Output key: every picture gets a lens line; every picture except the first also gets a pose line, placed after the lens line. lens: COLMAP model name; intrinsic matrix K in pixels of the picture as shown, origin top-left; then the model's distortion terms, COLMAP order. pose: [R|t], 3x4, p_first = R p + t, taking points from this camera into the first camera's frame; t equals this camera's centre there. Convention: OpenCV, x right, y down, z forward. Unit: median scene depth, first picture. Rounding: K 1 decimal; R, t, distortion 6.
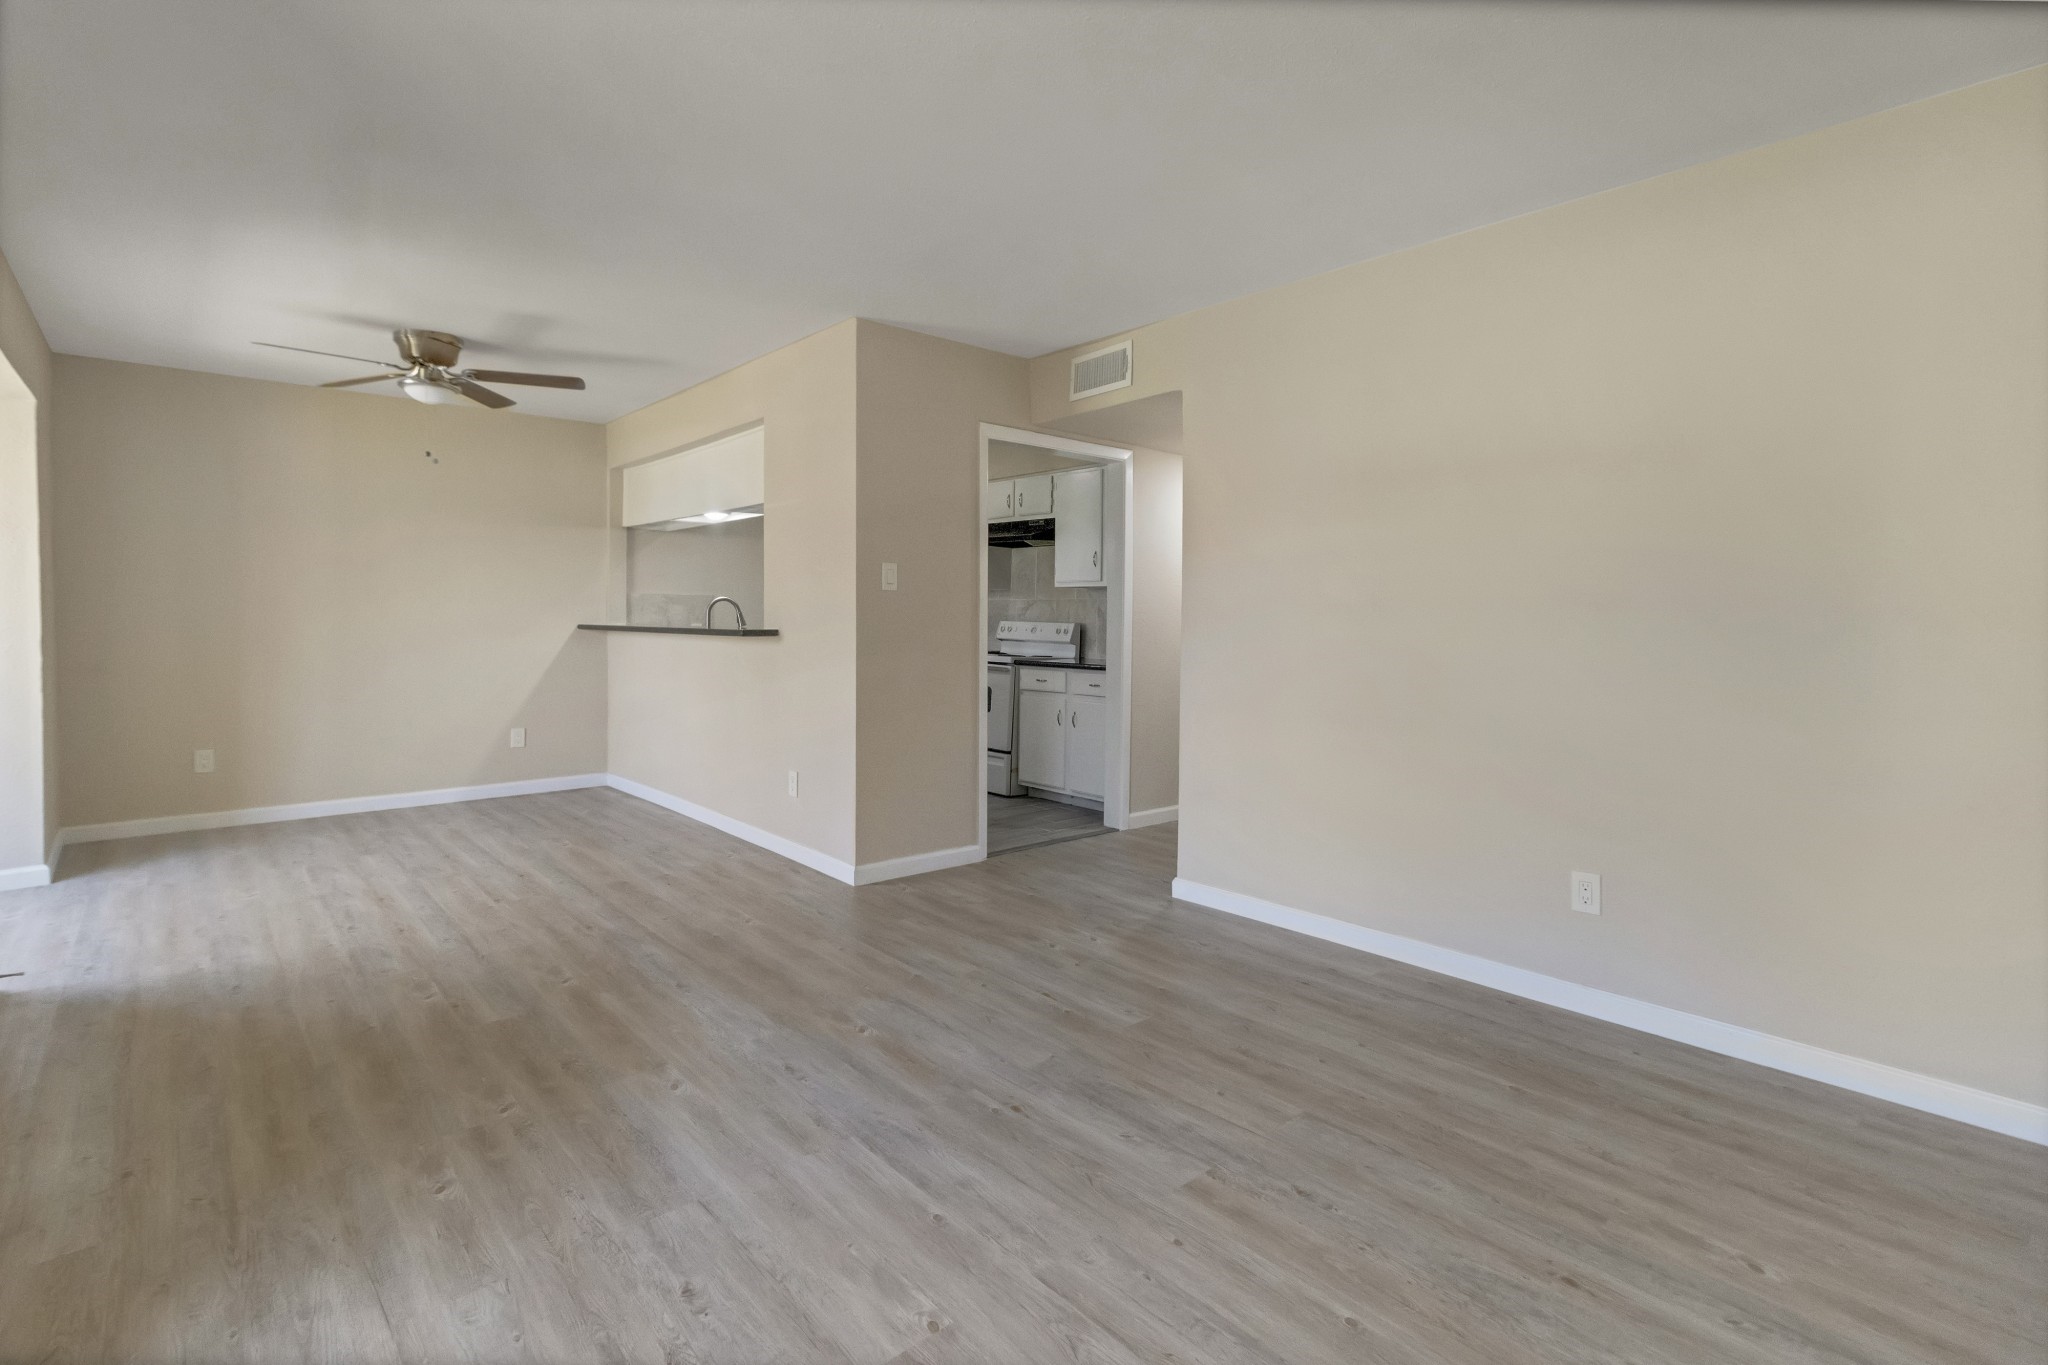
lens RADIAL K [[984.4, 0, 997.3], [0, 984.4, 679.6], [0, 0, 1]] dist [0.004096, 0.000214]
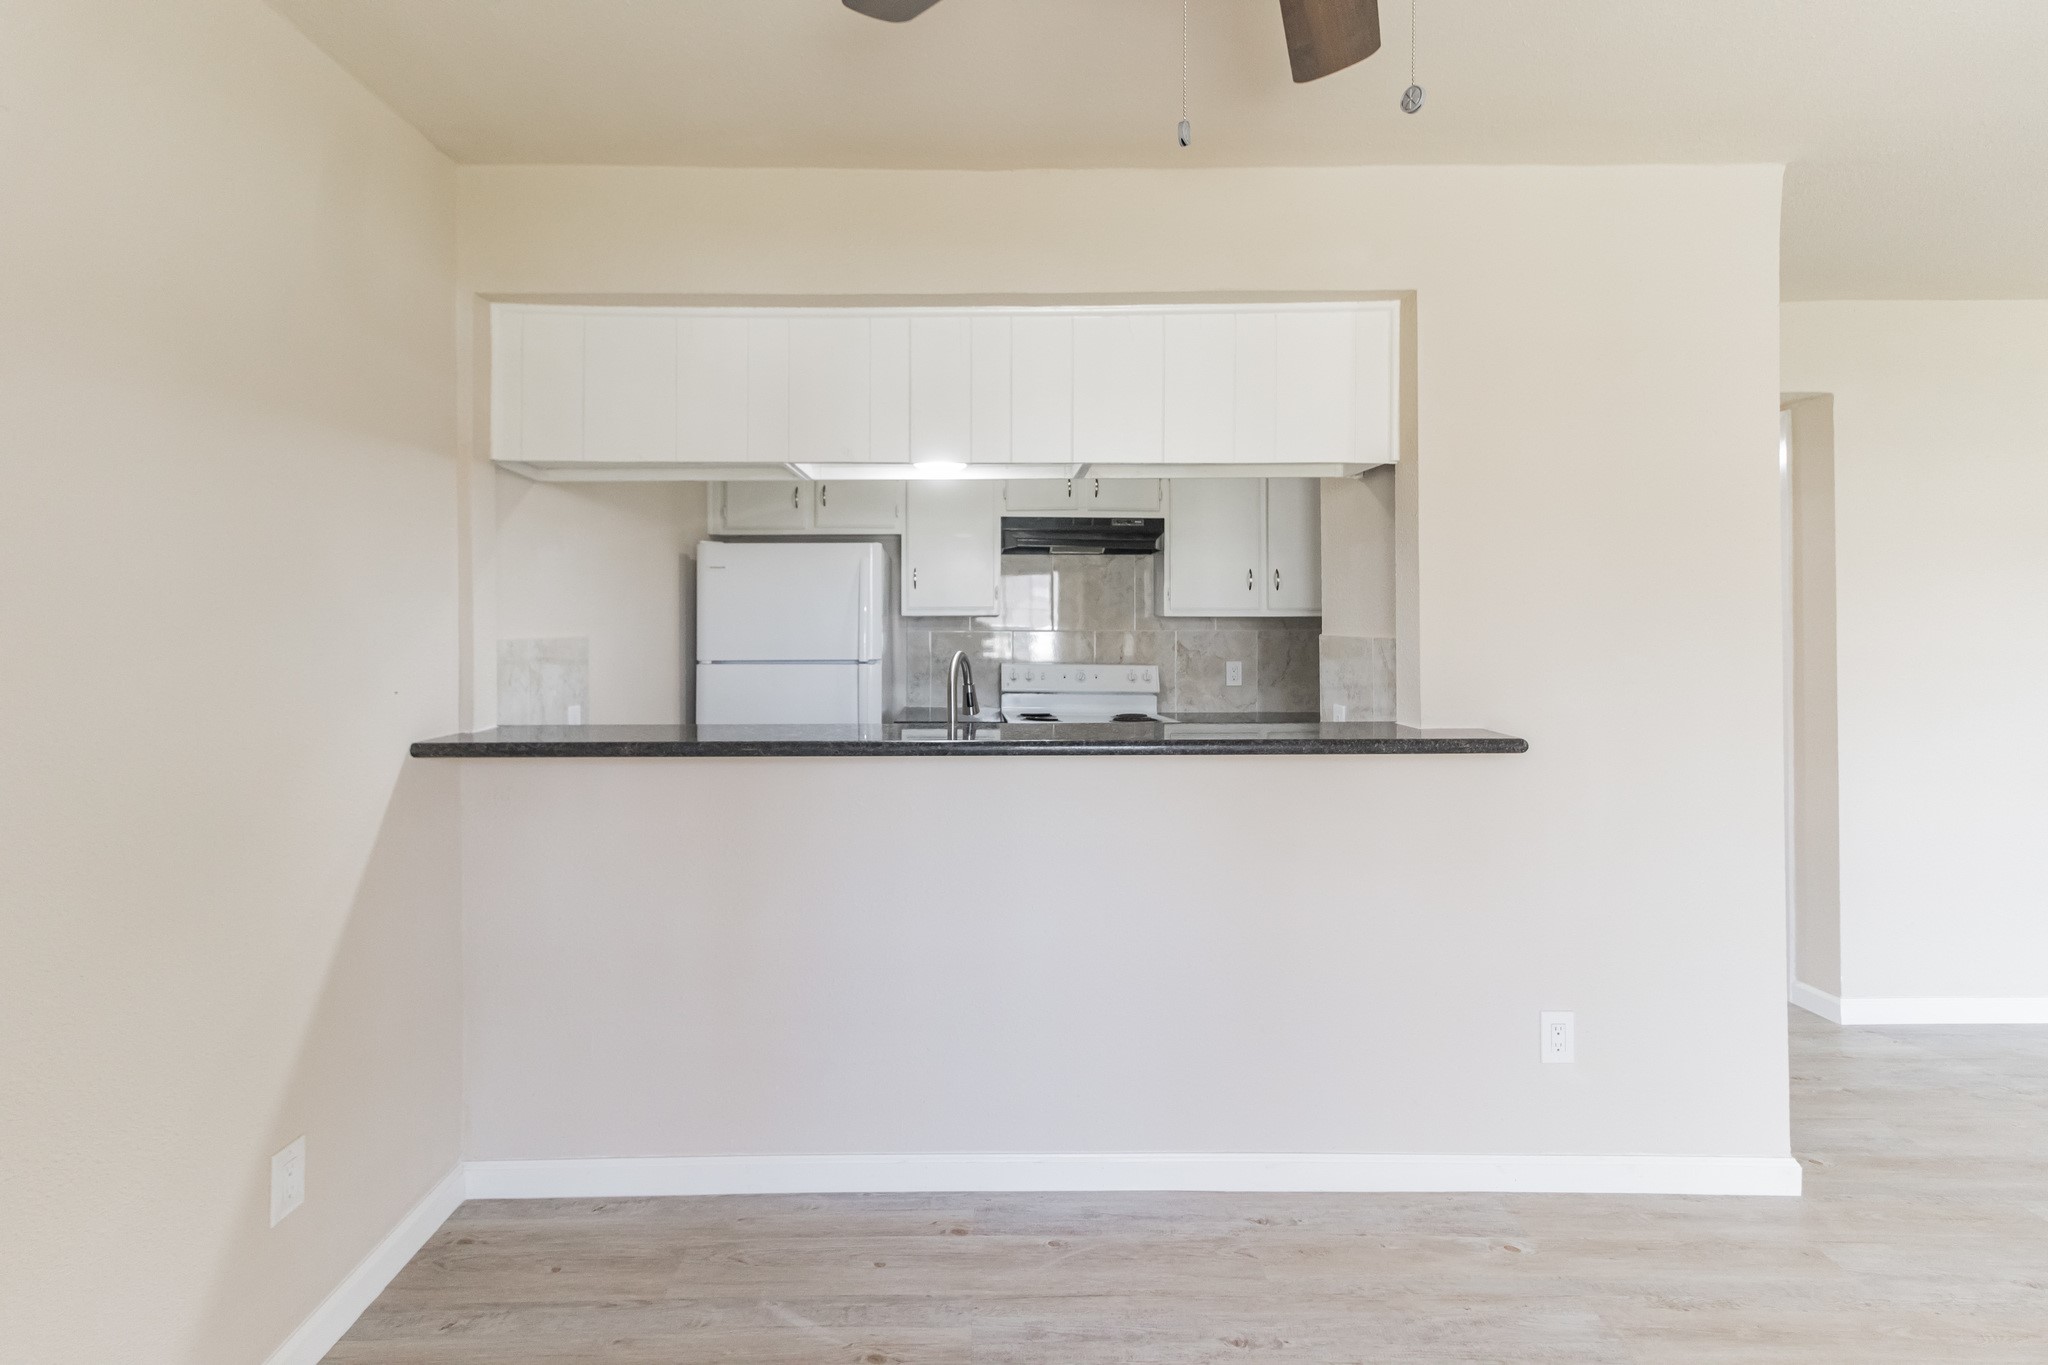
lens RADIAL K [[987.7, 0, 936.7], [0, 987.7, 612.8], [0, 0, 1]] dist [0.002754, 0.000855]
pose [[0.639378, -0.007661, 0.768855, -0.747818], [0.055700, 0.997785, -0.036378, -0.102769], [-0.766873, 0.066084, 0.638388, 0.867804]]
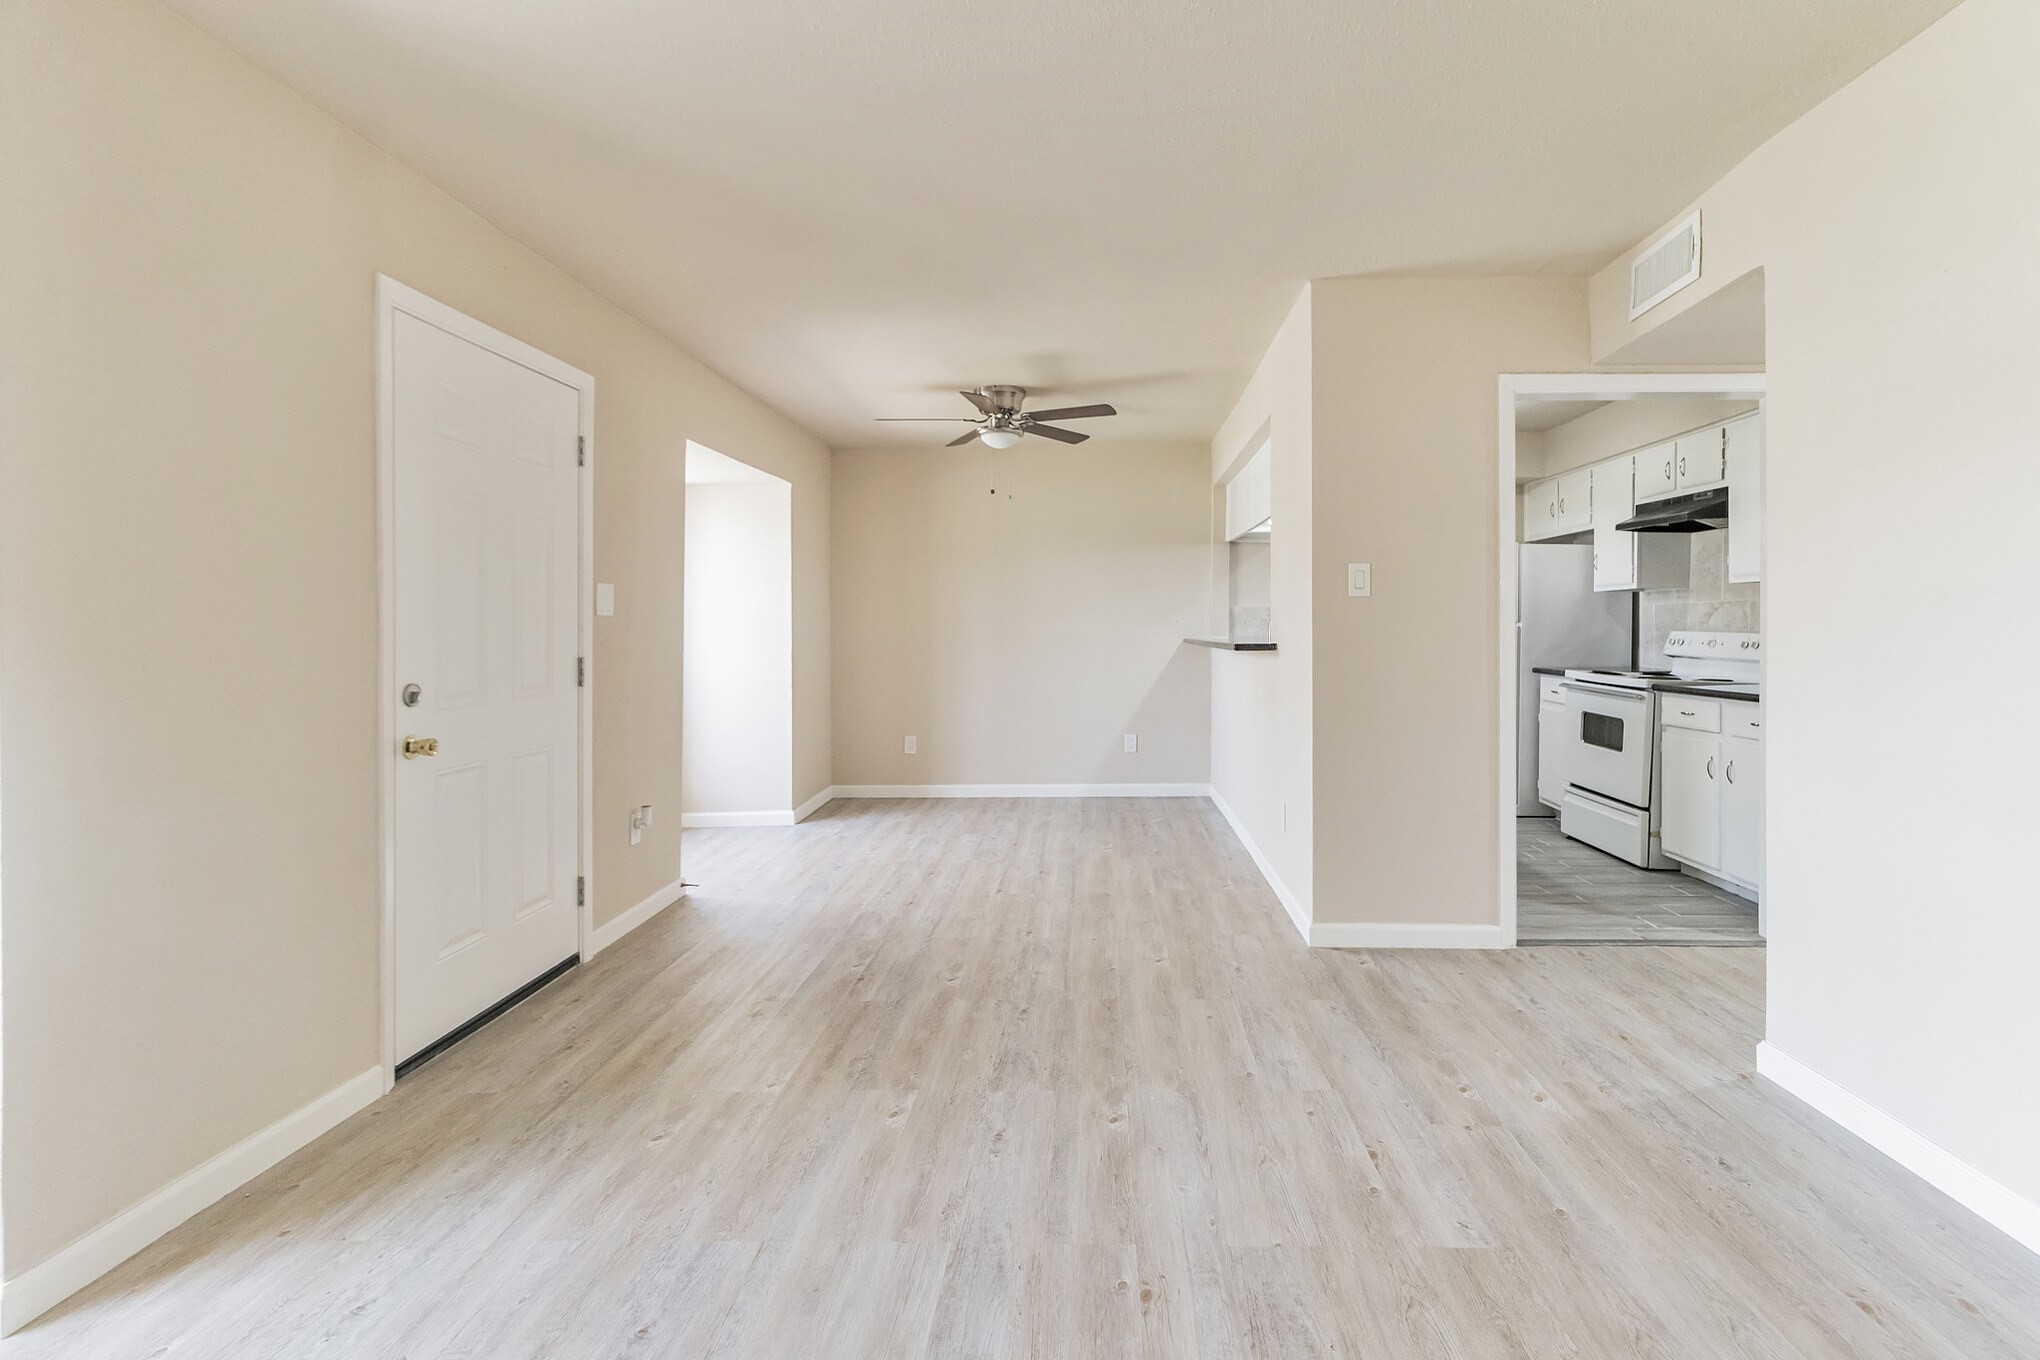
lens RADIAL K [[976.2, 0, 1058.6], [0, 976.2, 657.5], [0, 0, 1]] dist [0.002272, 0.000512]
pose [[0.738188, 0.008426, -0.674542, 0.228718], [-0.032463, 0.999207, -0.023045, -0.010509], [0.673813, 0.038909, 0.737877, 0.199284]]
